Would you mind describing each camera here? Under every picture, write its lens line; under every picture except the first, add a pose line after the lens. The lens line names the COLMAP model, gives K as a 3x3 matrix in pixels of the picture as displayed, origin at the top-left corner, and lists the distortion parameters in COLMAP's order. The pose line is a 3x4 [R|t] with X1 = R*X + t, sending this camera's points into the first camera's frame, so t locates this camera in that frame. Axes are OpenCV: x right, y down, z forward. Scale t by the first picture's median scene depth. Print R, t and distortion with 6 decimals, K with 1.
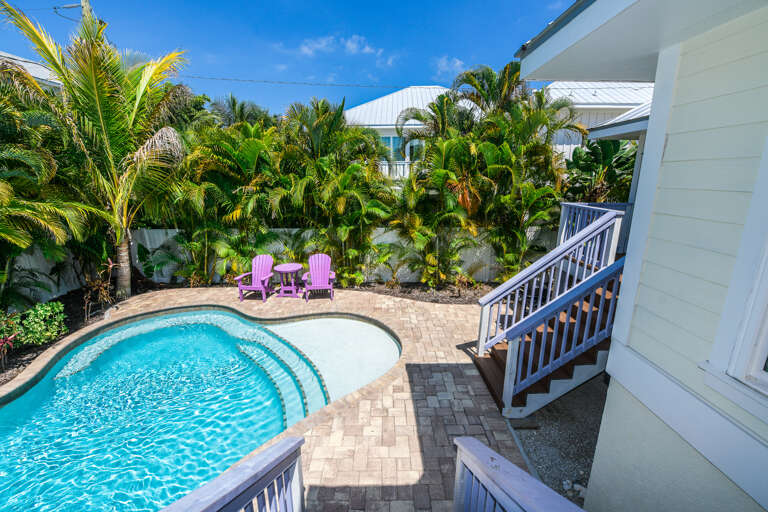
lens RADIAL K [[318.8, 0, 383.7], [0, 318.8, 247.5], [0, 0, 1]] dist [-0.017027, -0.000437]
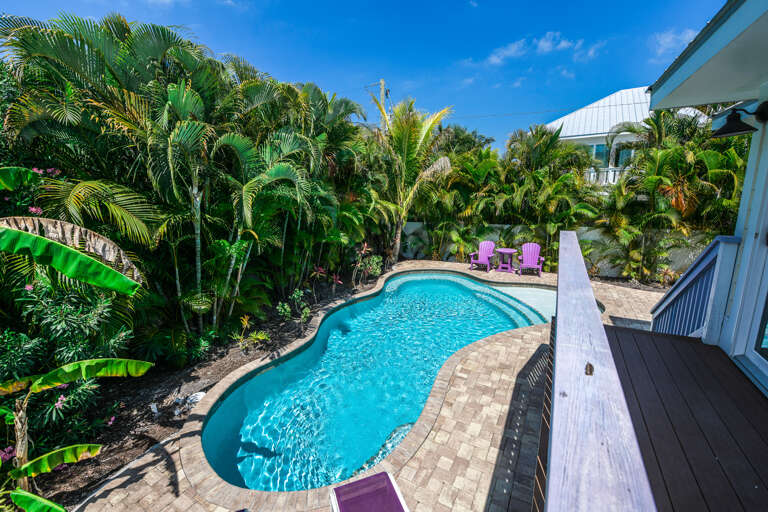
lens RADIAL K [[317.0, 0, 381.7], [0, 317.0, 253.6], [0, 0, 1]] dist [-0.000140, -0.010474]
pose [[0.864667, 0.080411, -0.495868, -0.077030], [-0.084113, 0.996345, 0.014898, 0.093131], [0.495254, 0.028827, 0.868270, -0.436155]]
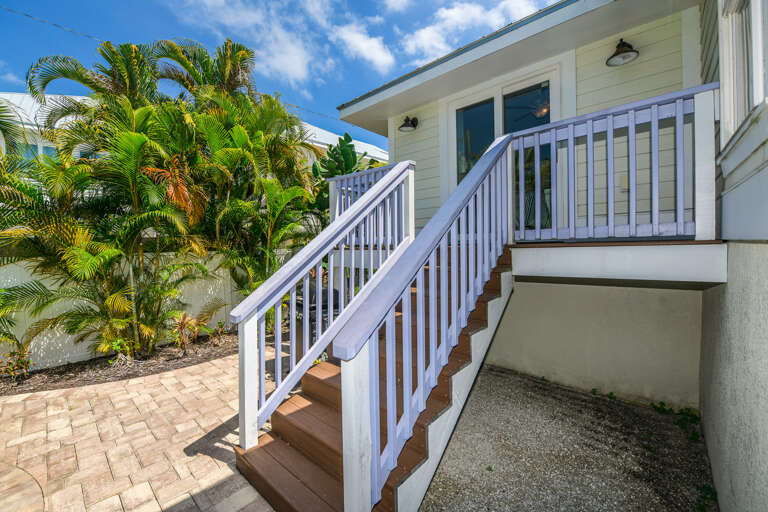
lens RADIAL K [[318.8, 0, 383.7], [0, 318.8, 247.5], [0, 0, 1]] dist [-0.017027, -0.000437]
pose [[0.687933, -0.023262, 0.725401, 0.076094], [0.180496, 0.973568, -0.139953, 0.103898], [-0.702972, 0.227211, 0.673948, 0.319356]]
